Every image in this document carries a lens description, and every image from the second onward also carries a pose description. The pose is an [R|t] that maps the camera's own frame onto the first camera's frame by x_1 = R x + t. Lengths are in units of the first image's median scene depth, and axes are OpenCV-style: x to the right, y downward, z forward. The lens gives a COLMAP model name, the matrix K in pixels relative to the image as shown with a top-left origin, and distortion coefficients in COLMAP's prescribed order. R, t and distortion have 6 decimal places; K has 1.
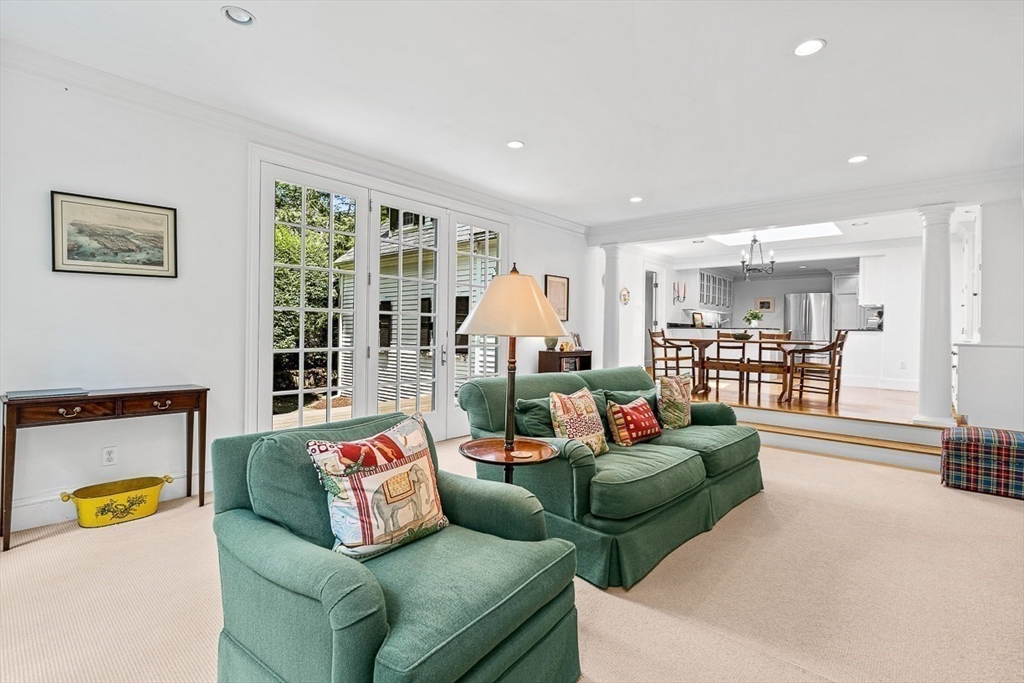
lens RADIAL K [[479.4, 0, 511.7], [0, 479.4, 317.5], [0, 0, 1]] dist [0.001094, 0.000115]
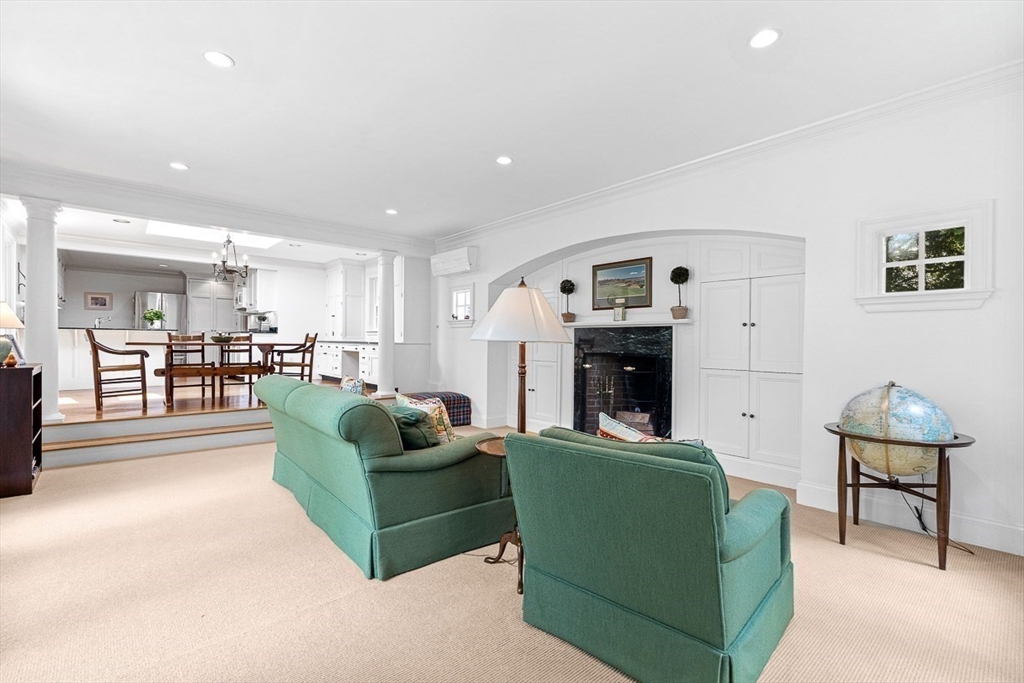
lens RADIAL K [[457.6, 0, 512.0], [0, 457.6, 341.5], [0, 0, 1]] dist [0.000585, 0.000186]
pose [[0.114462, -0.015353, 0.993309, -0.364205], [-0.036373, 0.999145, 0.019635, 0.005069], [-0.992761, -0.038378, 0.113806, 0.314346]]
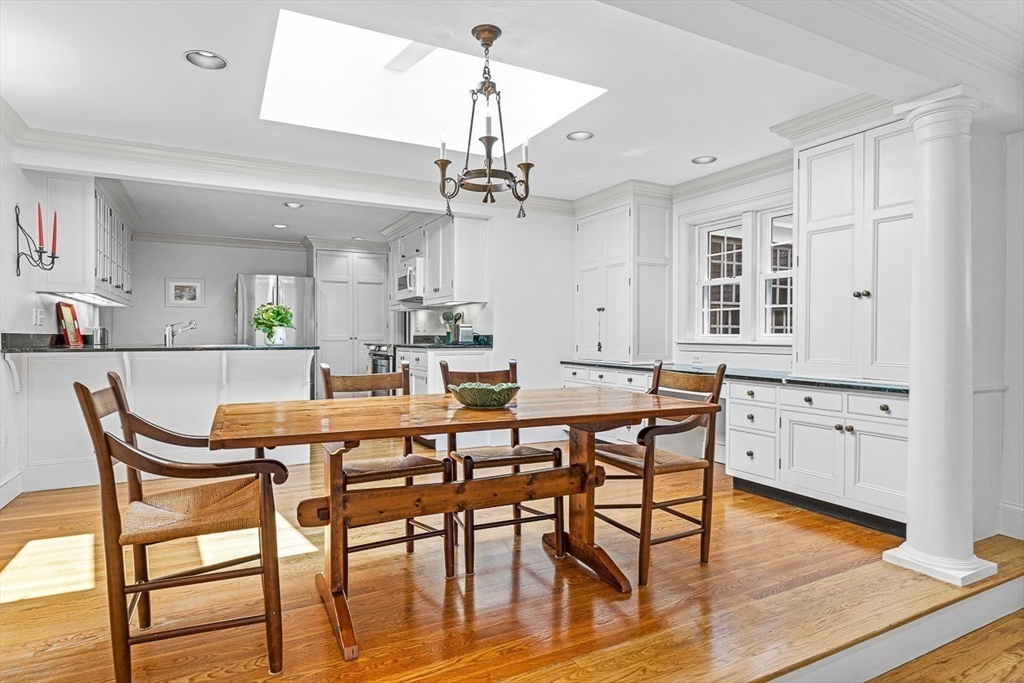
lens RADIAL K [[561.3, 0, 512.0], [0, 561.3, 341.5], [0, 0, 1]] dist [-0.003168, -0.000405]
pose [[0.342138, -0.025485, 0.939304, 0.157404], [-0.022684, 0.999117, 0.035371, -0.005068], [-0.939376, -0.033409, 0.341258, 0.855424]]
